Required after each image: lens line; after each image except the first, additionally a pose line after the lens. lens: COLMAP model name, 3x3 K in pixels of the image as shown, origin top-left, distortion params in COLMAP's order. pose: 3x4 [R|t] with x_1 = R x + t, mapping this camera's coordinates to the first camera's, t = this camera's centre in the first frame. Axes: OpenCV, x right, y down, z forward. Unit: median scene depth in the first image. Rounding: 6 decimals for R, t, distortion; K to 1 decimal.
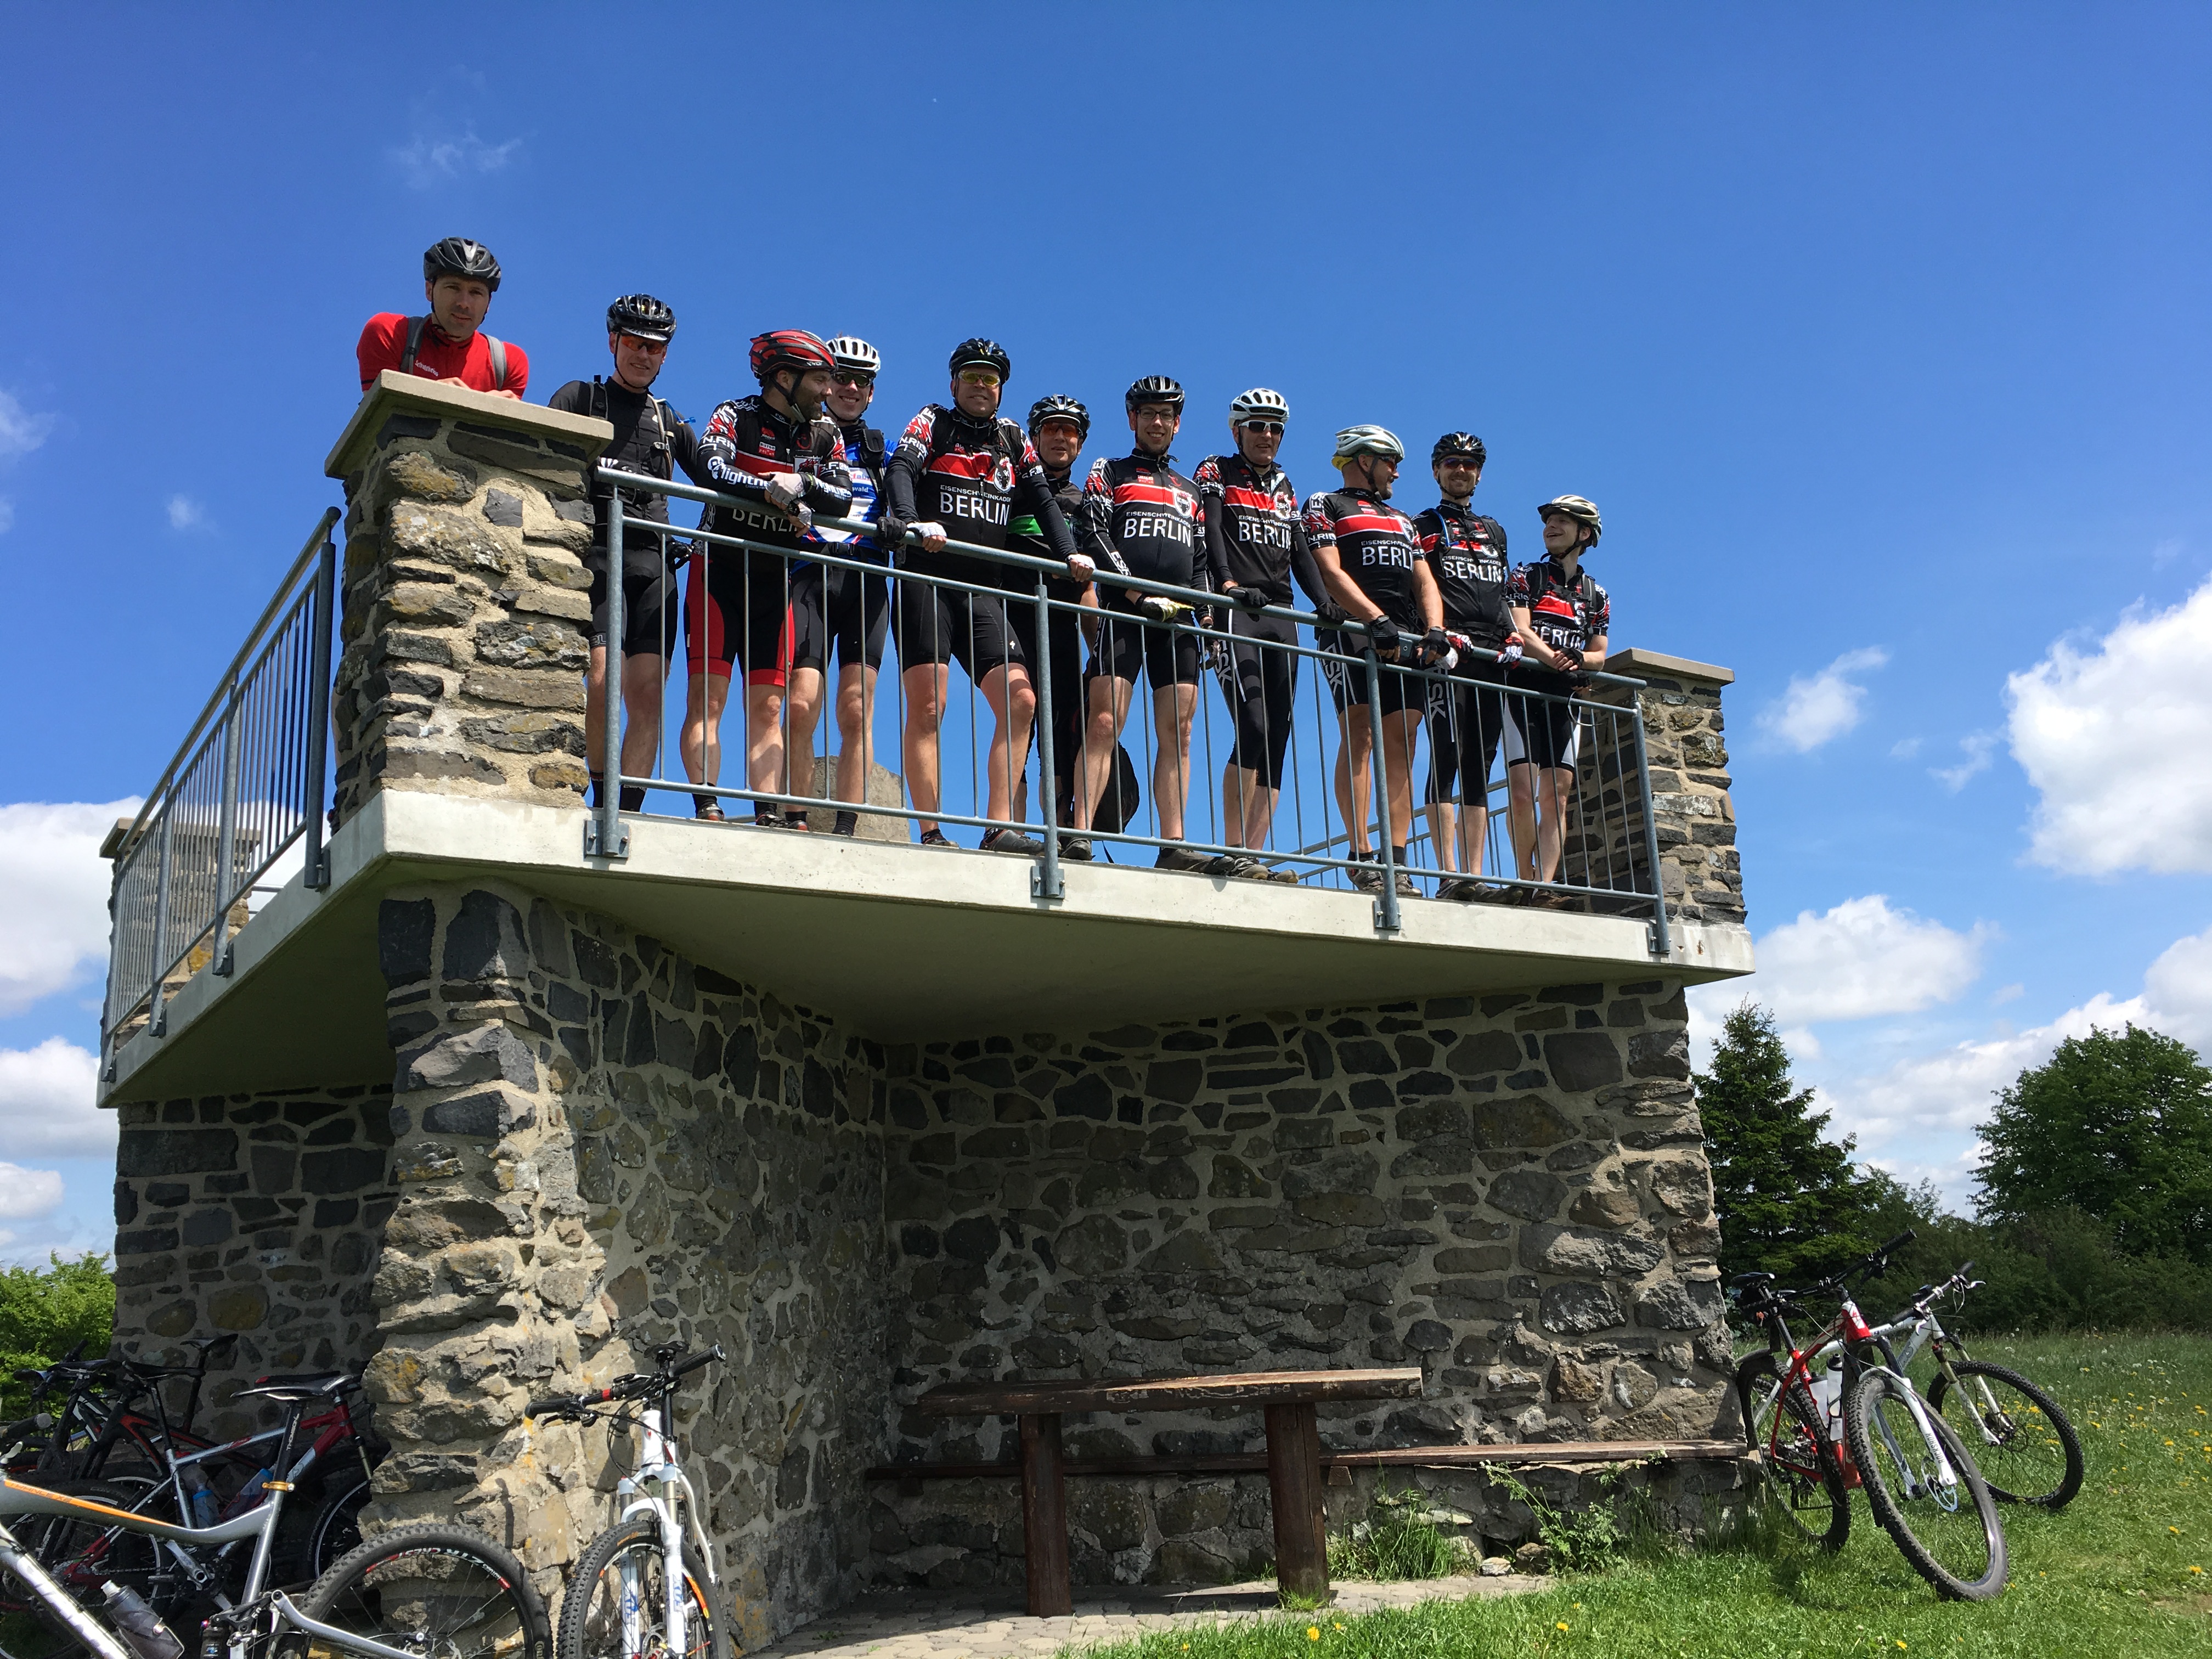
lens RADIAL K [[1838.9, 0, 1099.8], [0, 1838.9, 823.2], [0, 0, 1]] dist [0.070709, -0.089622]
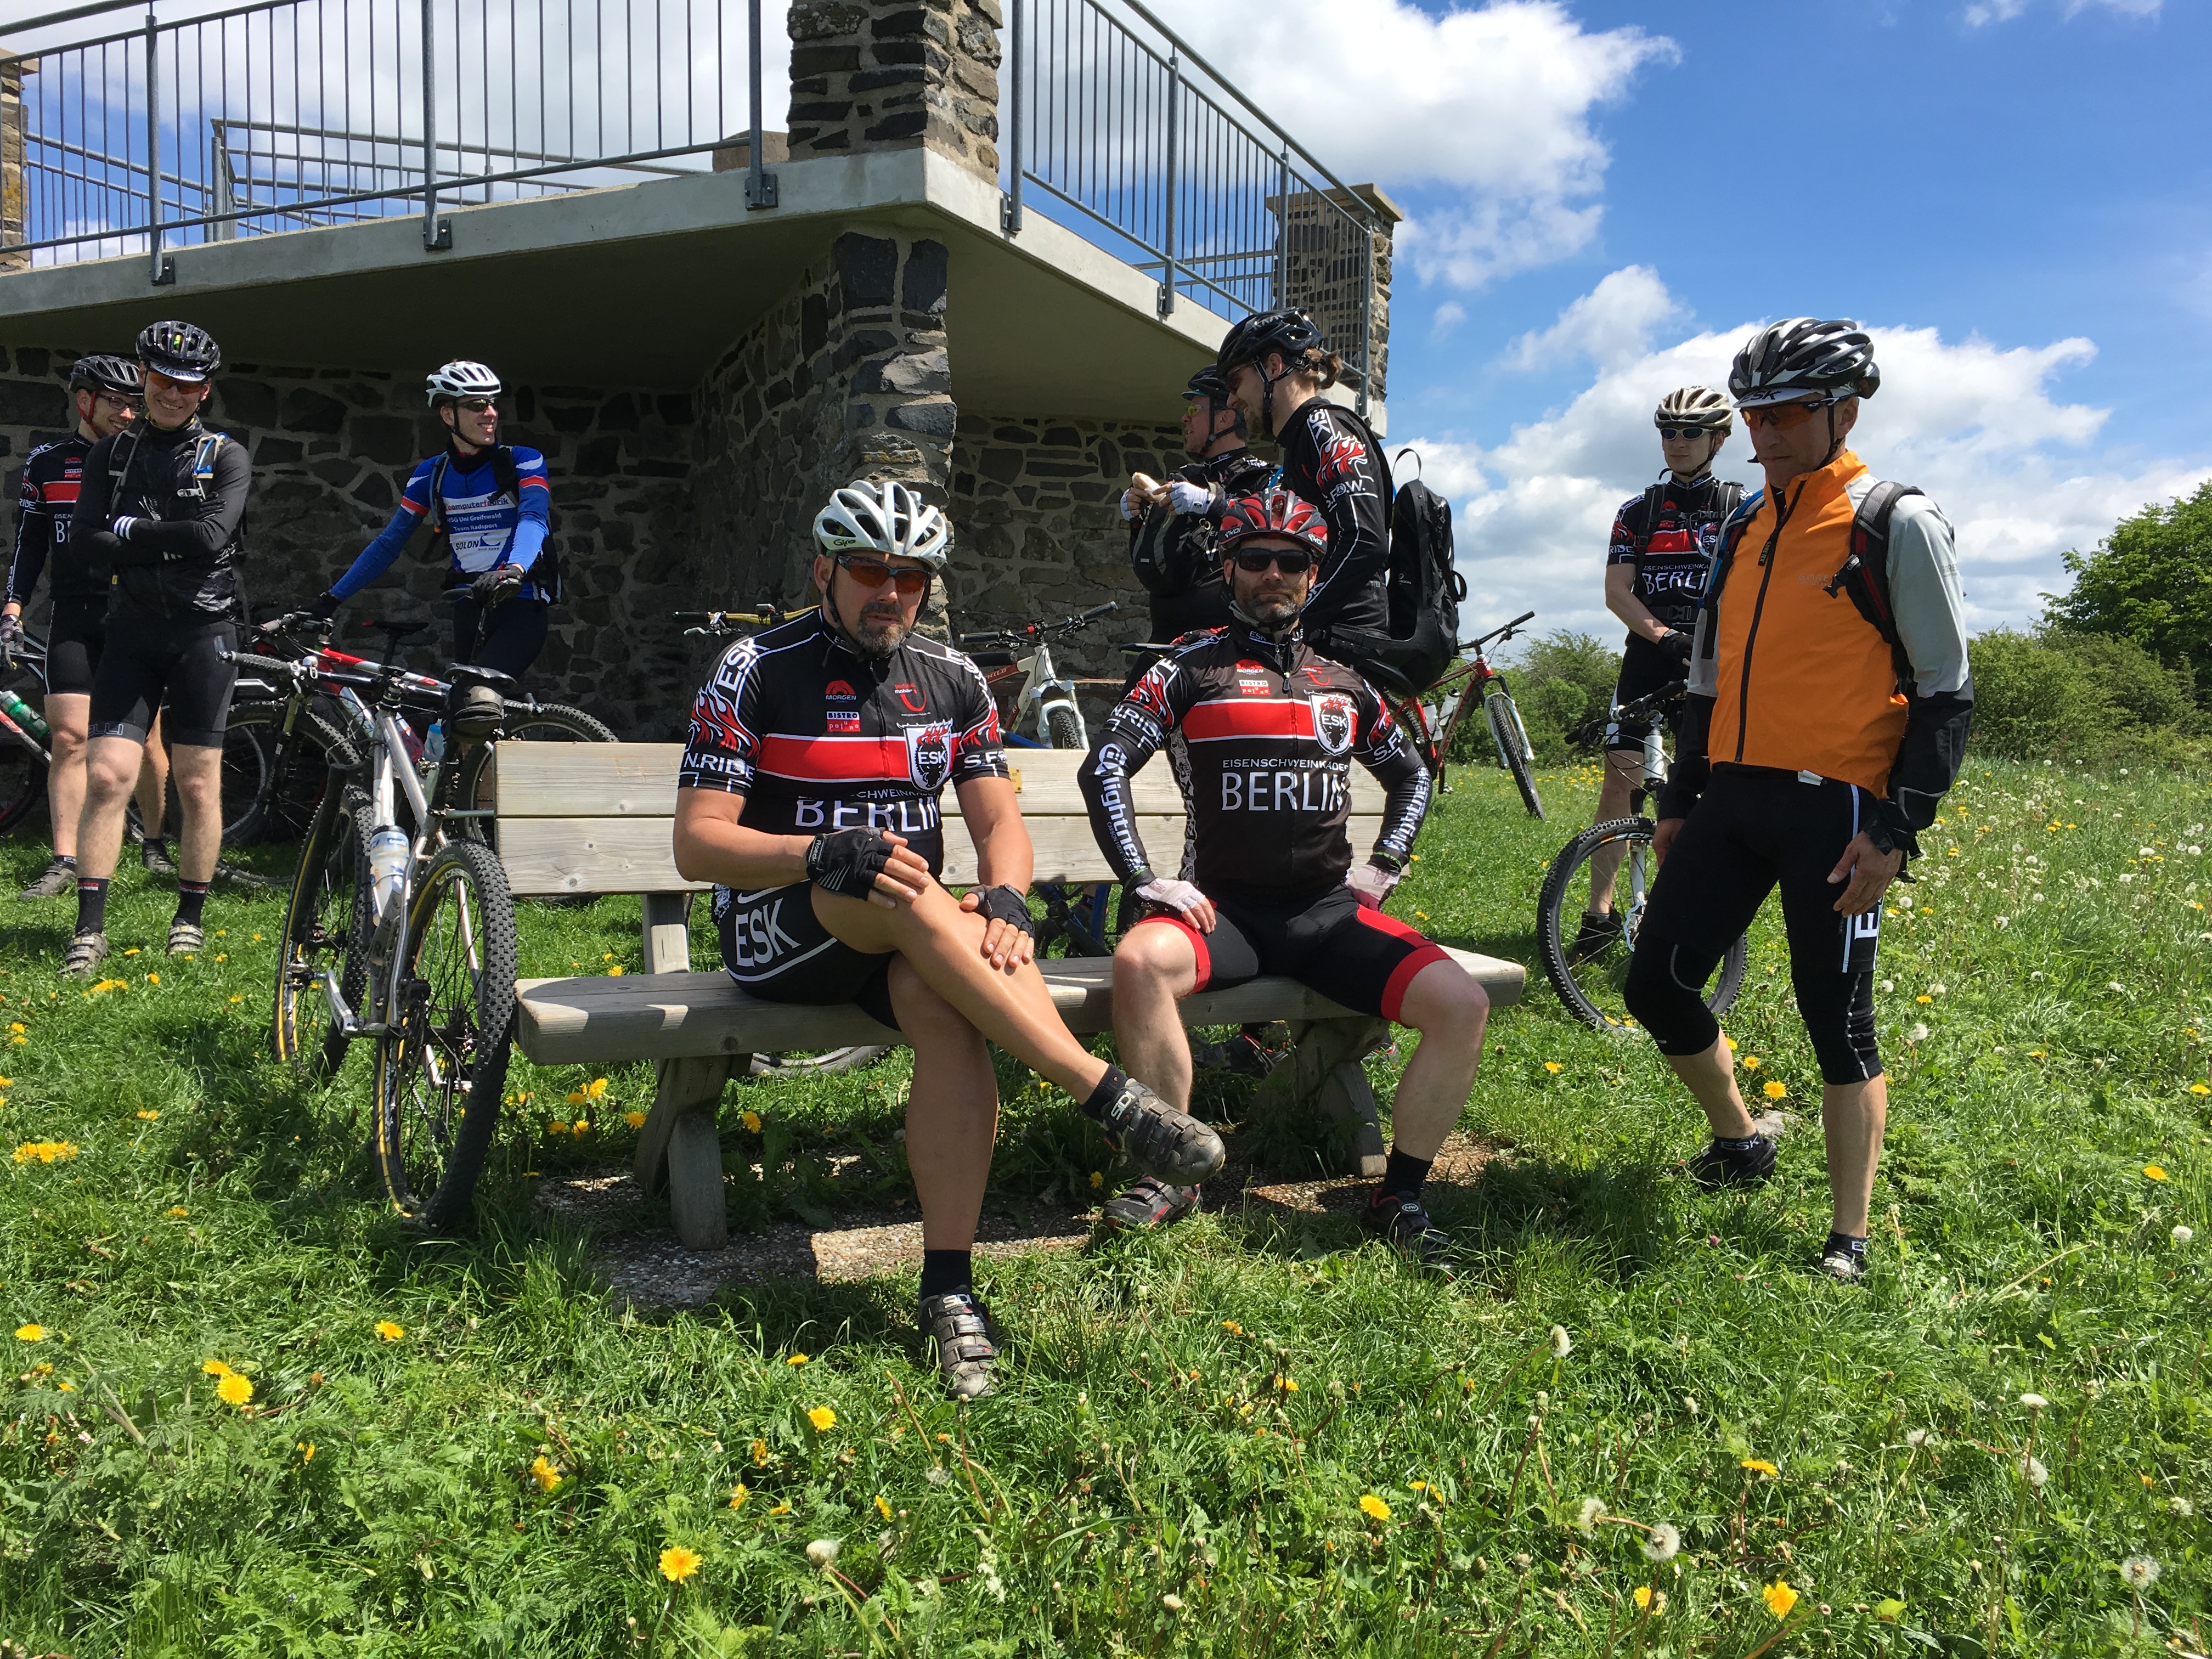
lens RADIAL K [[1838.9, 0, 1105.2], [0, 1838.9, 814.9], [0, 0, 1]] dist [0.070709, -0.089622]
pose [[0.848170, 0.026142, 0.529078, -0.901758], [-0.178183, 0.954662, 0.238476, 0.089137], [-0.498857, -0.296542, 0.814374, -0.211708]]
